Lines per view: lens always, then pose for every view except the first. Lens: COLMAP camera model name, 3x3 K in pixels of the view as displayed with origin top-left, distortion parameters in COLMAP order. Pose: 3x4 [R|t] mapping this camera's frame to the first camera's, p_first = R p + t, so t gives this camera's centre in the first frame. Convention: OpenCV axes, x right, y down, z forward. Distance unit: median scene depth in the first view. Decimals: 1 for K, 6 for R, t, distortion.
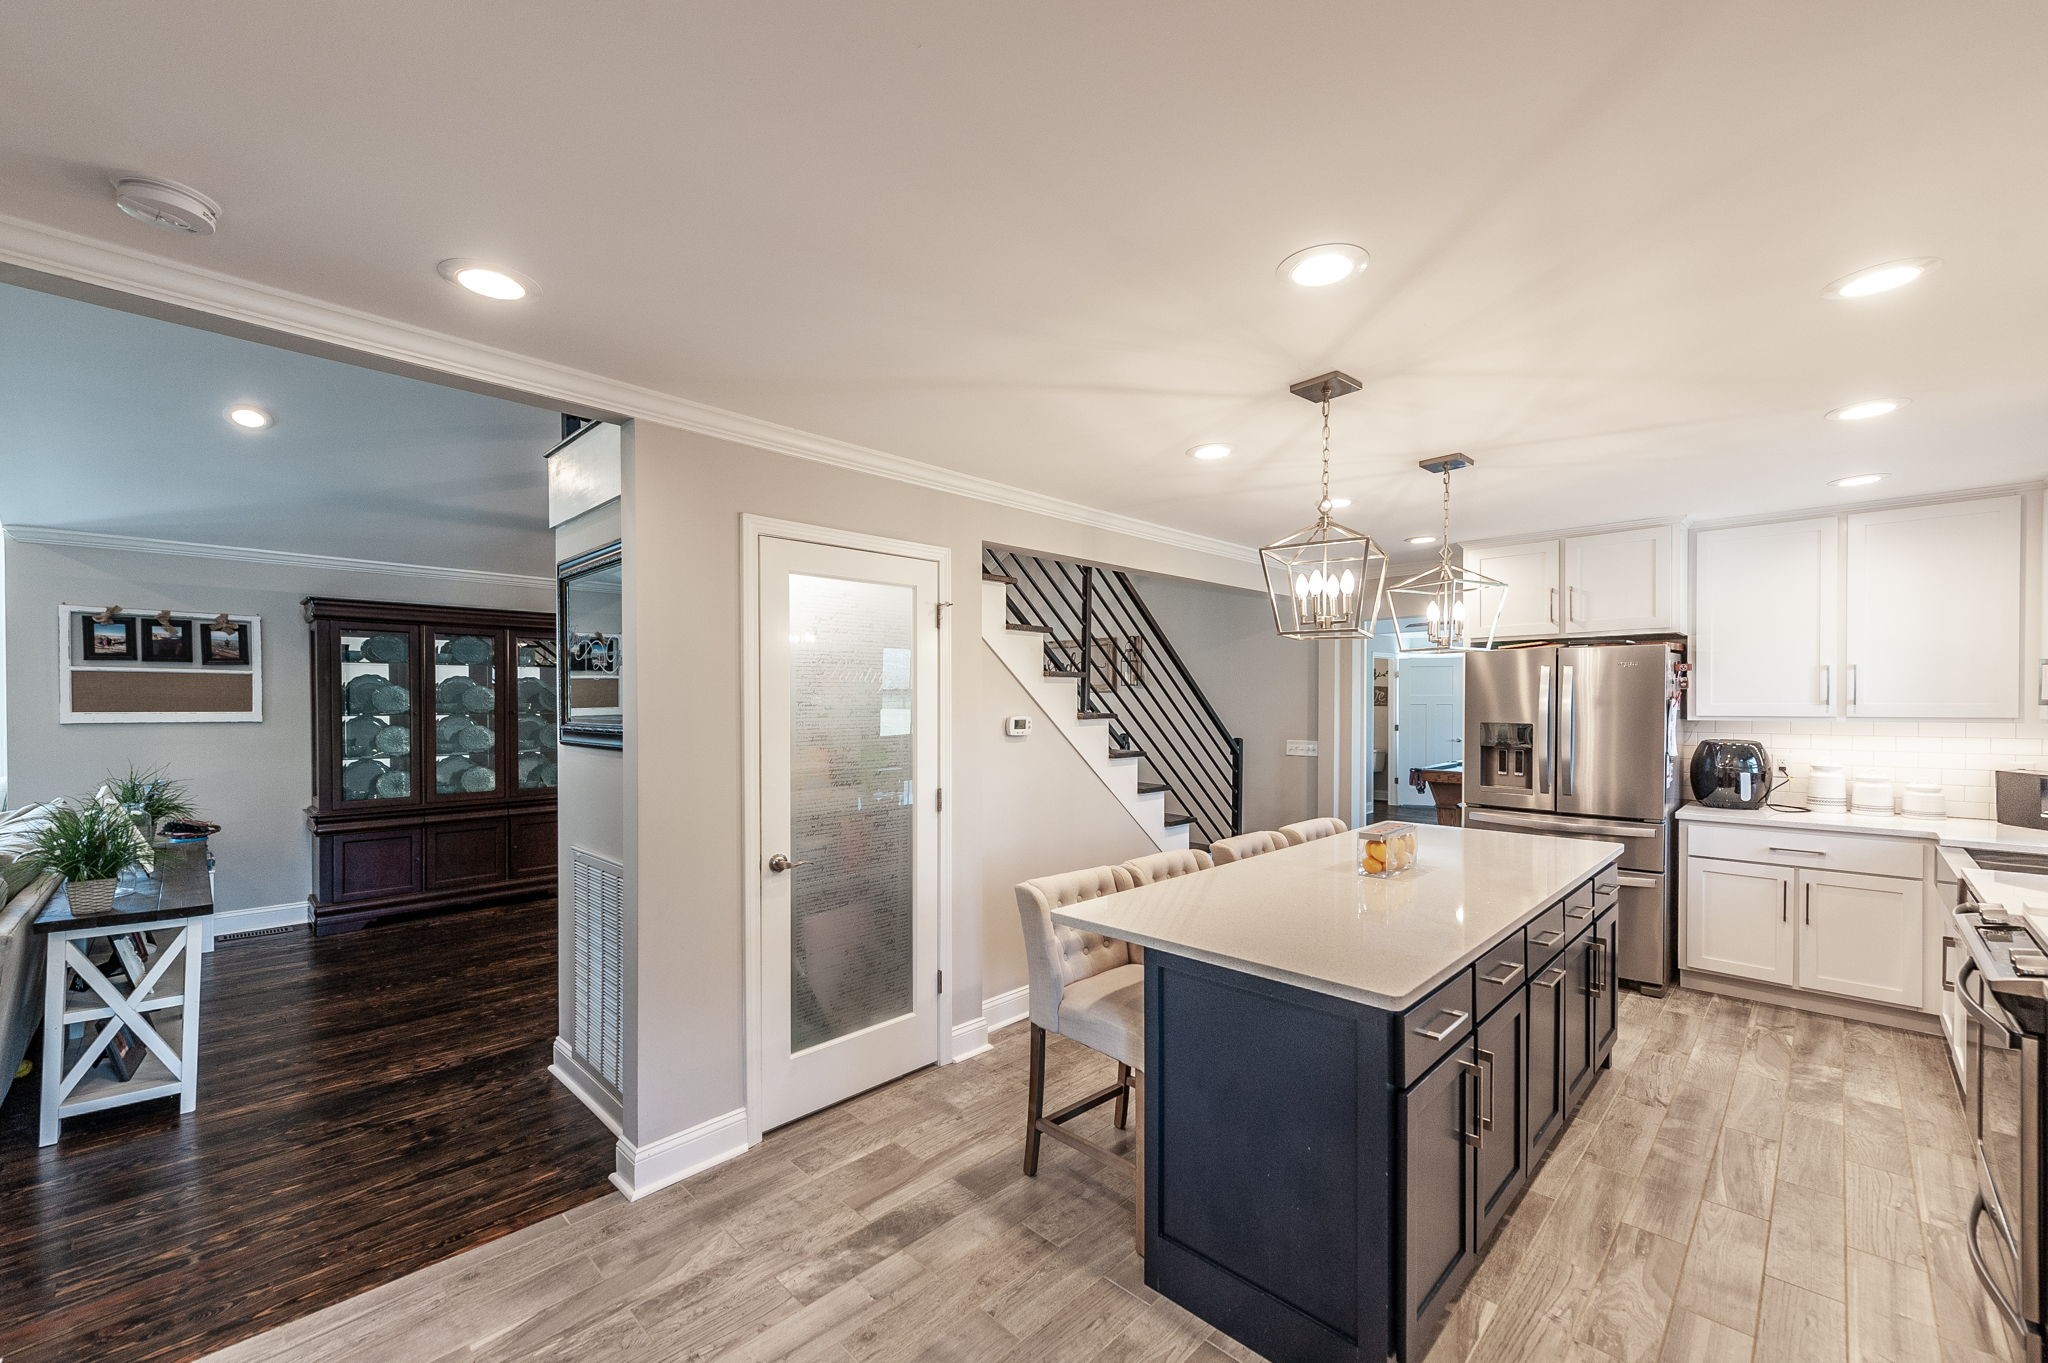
lens RADIAL K [[822.1, 0, 1023.6], [0, 822.1, 704.5], [0, 0, 1]] dist [0.000629, 0.000050]
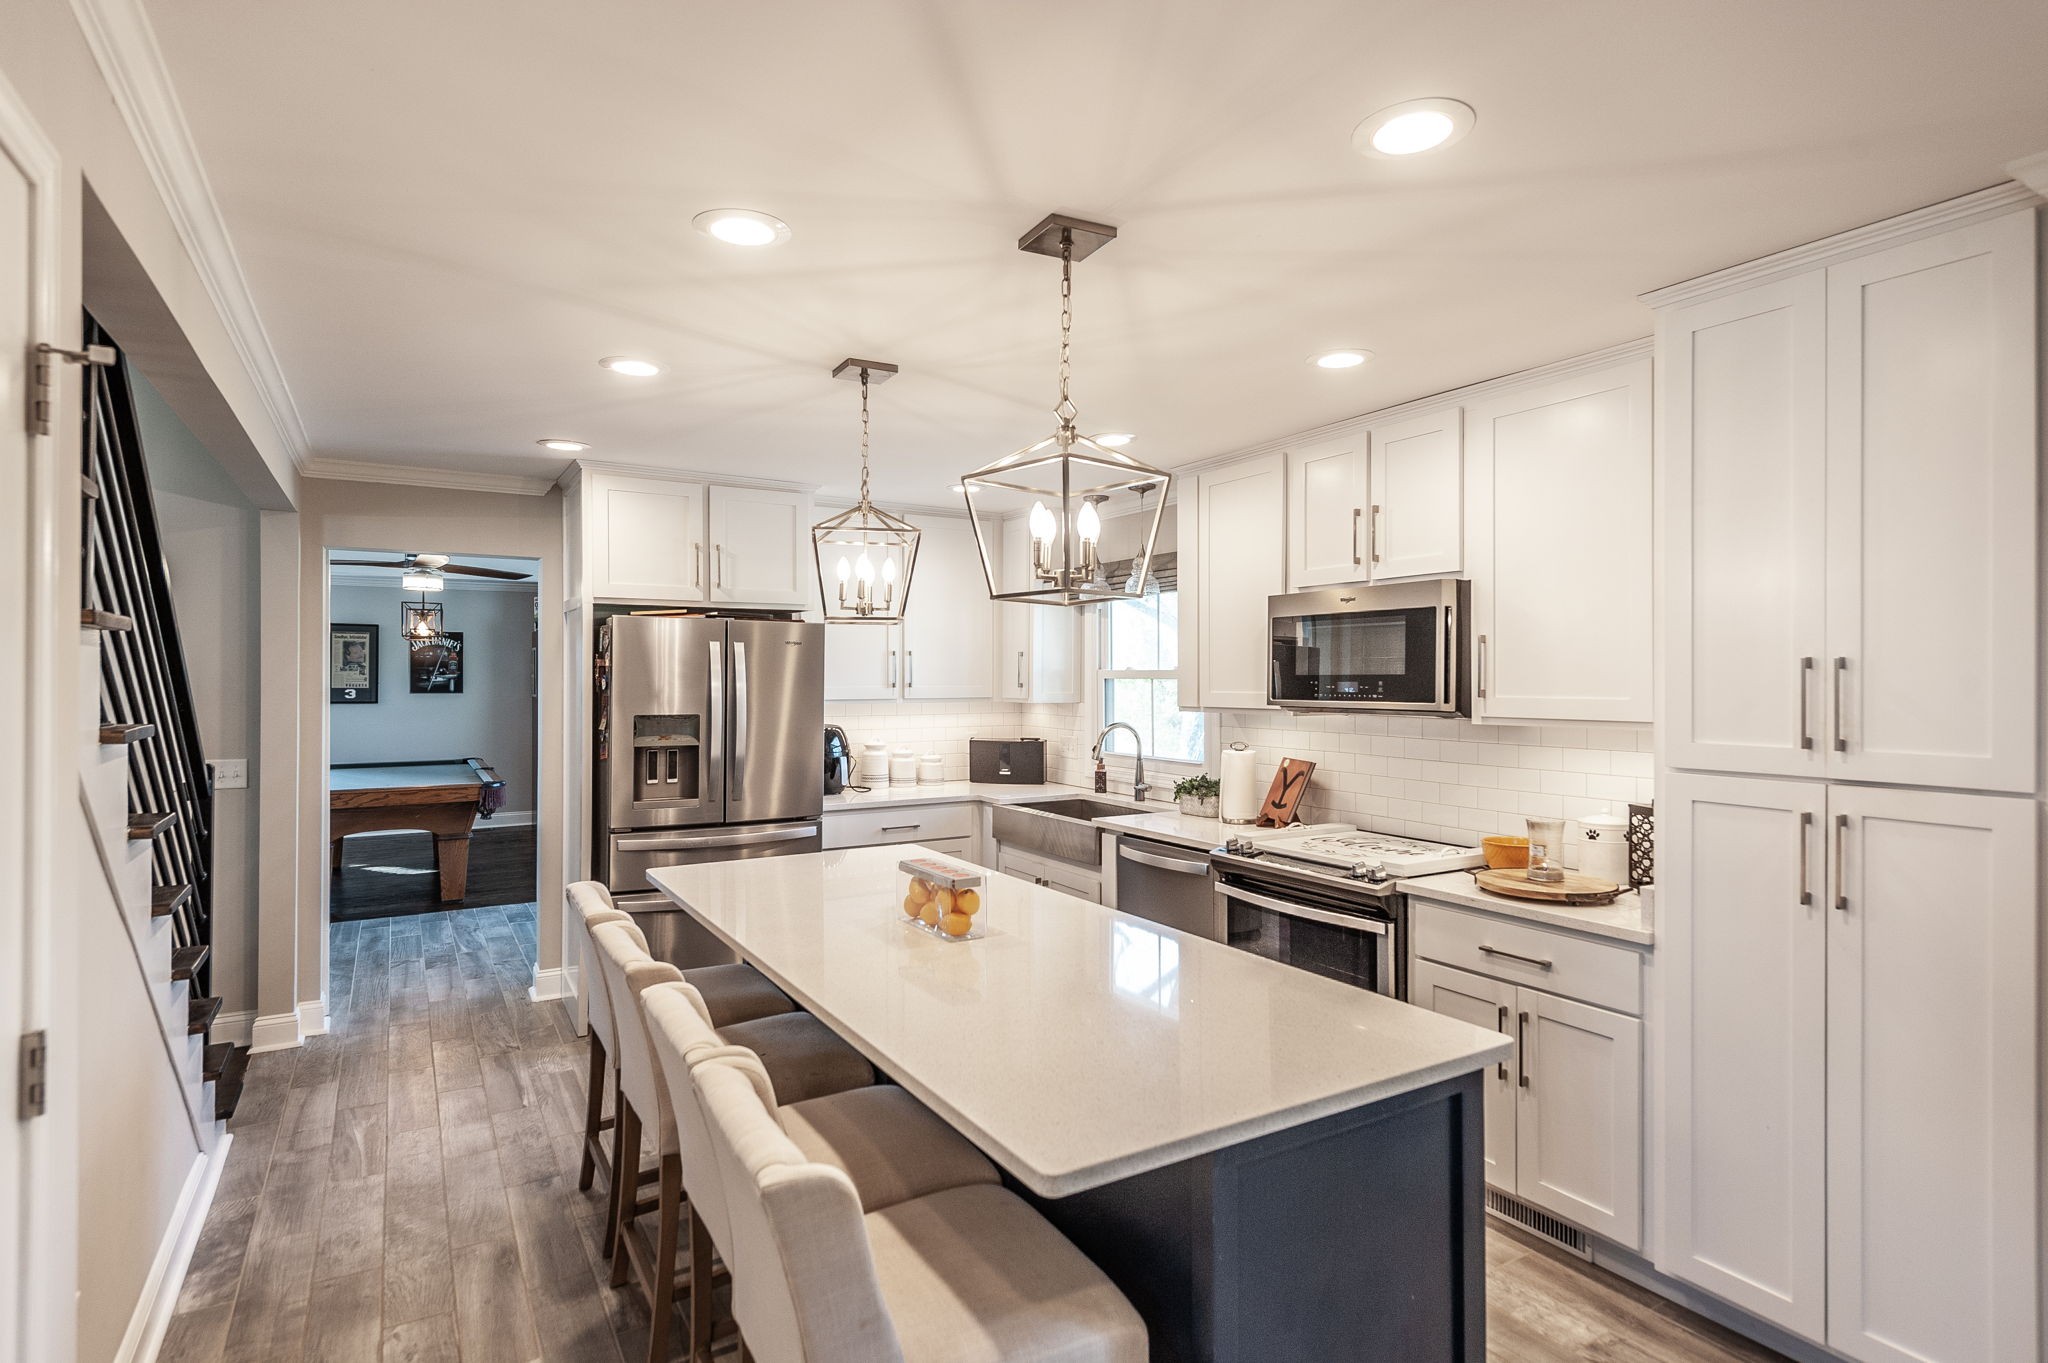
lens RADIAL K [[1053.5, 0, 1024.0], [0, 1053.5, 681.5], [0, 0, 1]] dist [0.000719, 0.000083]
pose [[0.248721, -0.001184, 0.968574, -0.291358], [0.006594, 0.999978, -0.000471, -0.005312], [-0.968553, 0.006504, 0.248724, 0.469123]]
